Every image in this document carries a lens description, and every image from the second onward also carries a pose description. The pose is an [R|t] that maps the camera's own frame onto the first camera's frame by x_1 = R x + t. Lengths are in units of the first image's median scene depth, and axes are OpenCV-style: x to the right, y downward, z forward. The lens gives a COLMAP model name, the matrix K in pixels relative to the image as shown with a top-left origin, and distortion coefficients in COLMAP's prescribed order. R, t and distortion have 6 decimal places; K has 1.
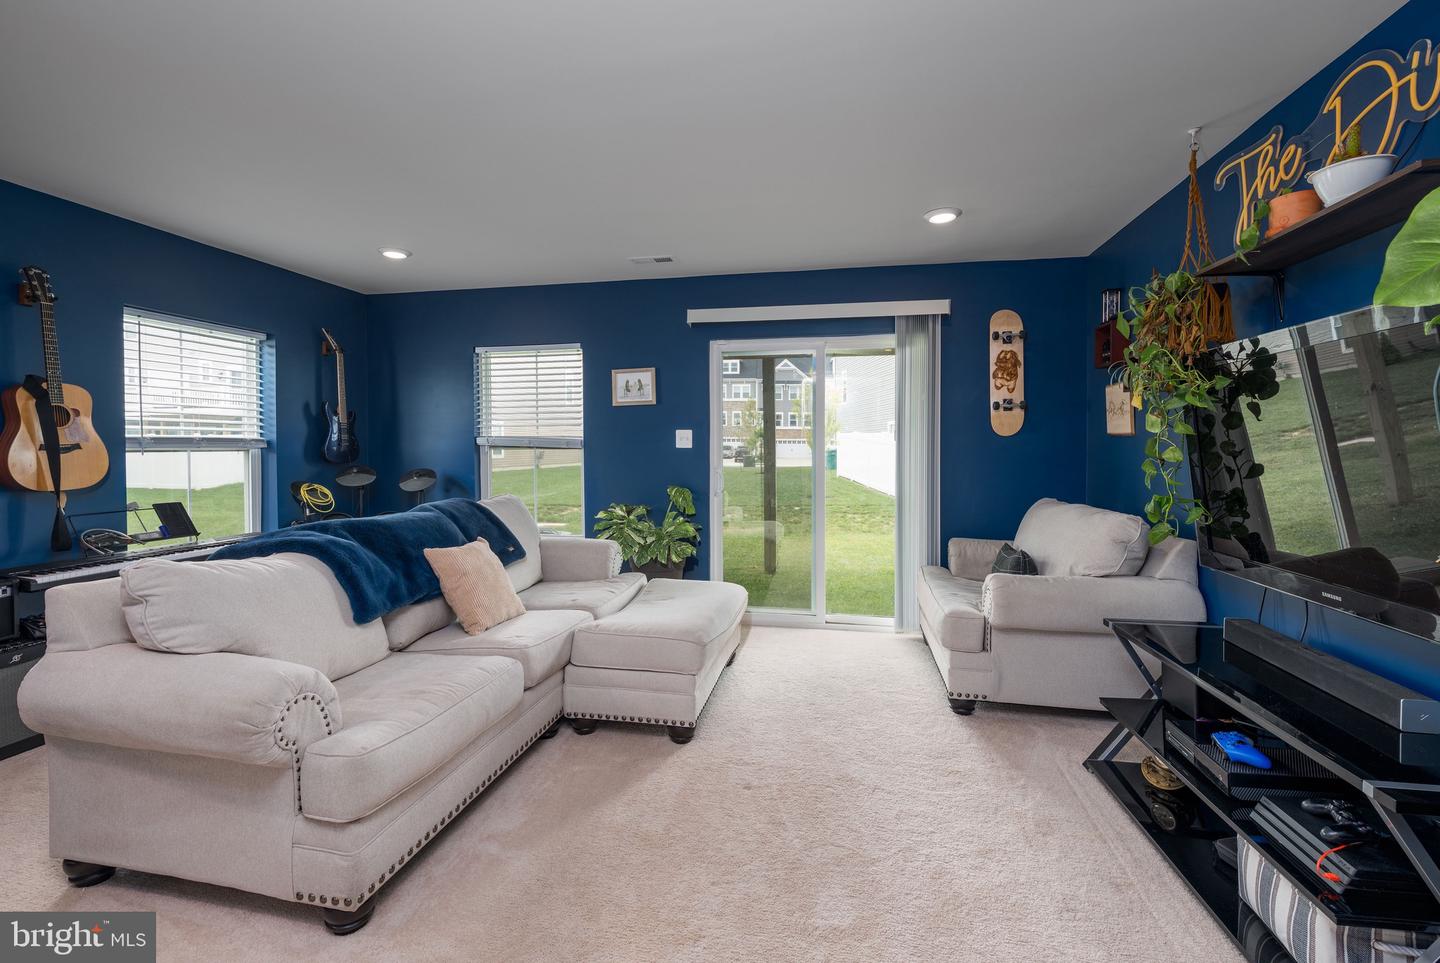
lens RADIAL K [[640.0, 0, 715.8], [0, 640.0, 472.0], [0, 0, 1]] dist [-0.000119, 0.000799]
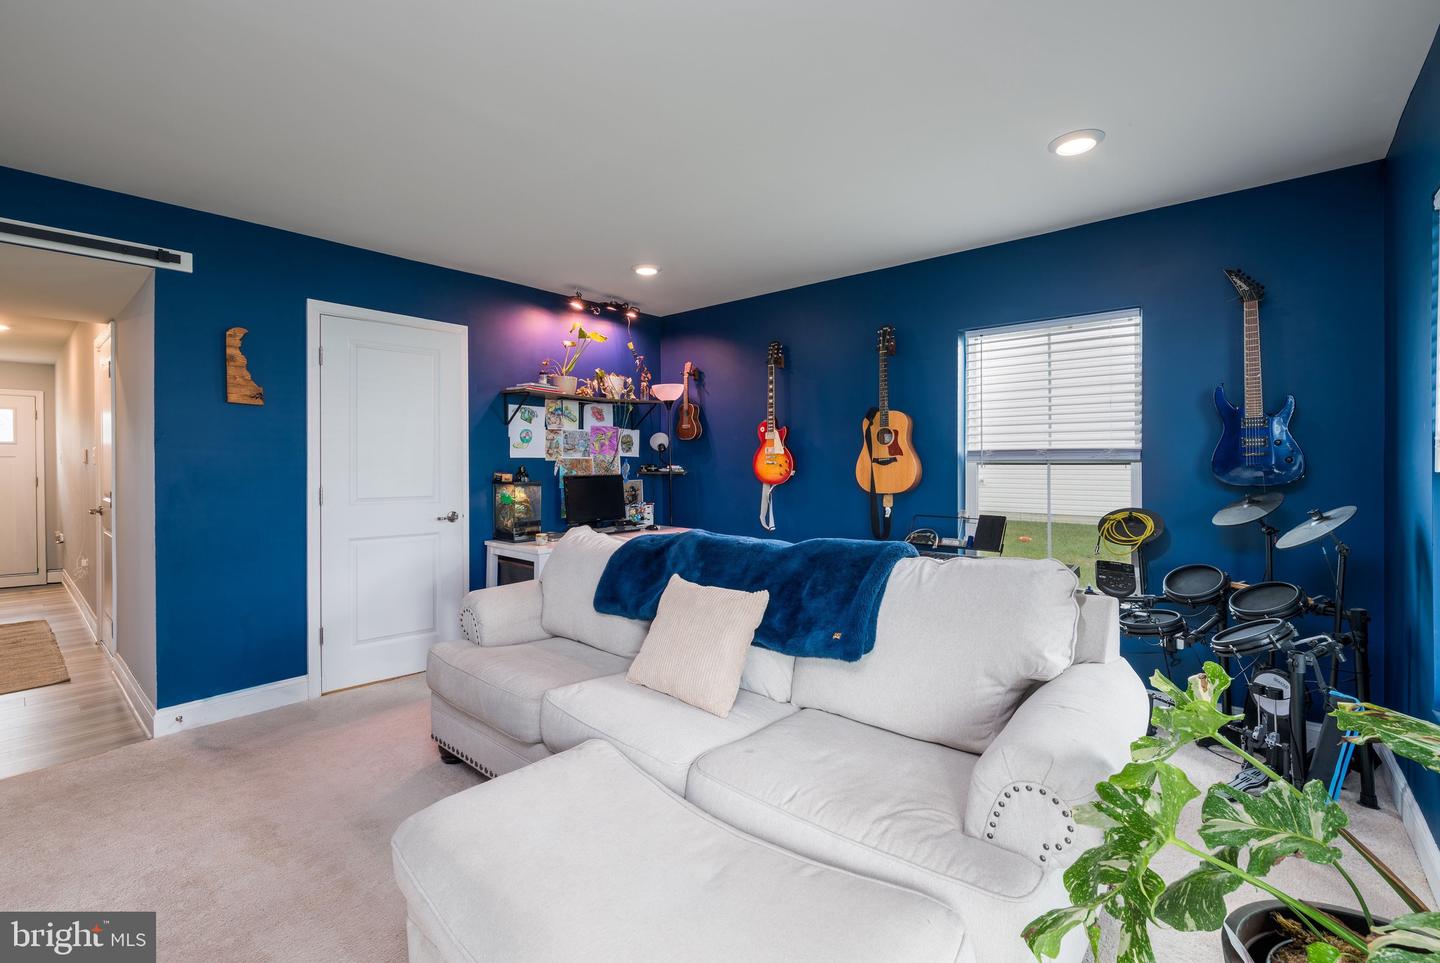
lens RADIAL K [[640.0, 0, 715.0], [0, 640.0, 471.7], [0, 0, 1]] dist [-0.000119, 0.000799]
pose [[-0.488971, 0.017680, -0.872121, 0.245854], [-0.017306, 0.999401, 0.029963, -0.040795], [0.872129, 0.029744, -0.488372, 1.113780]]
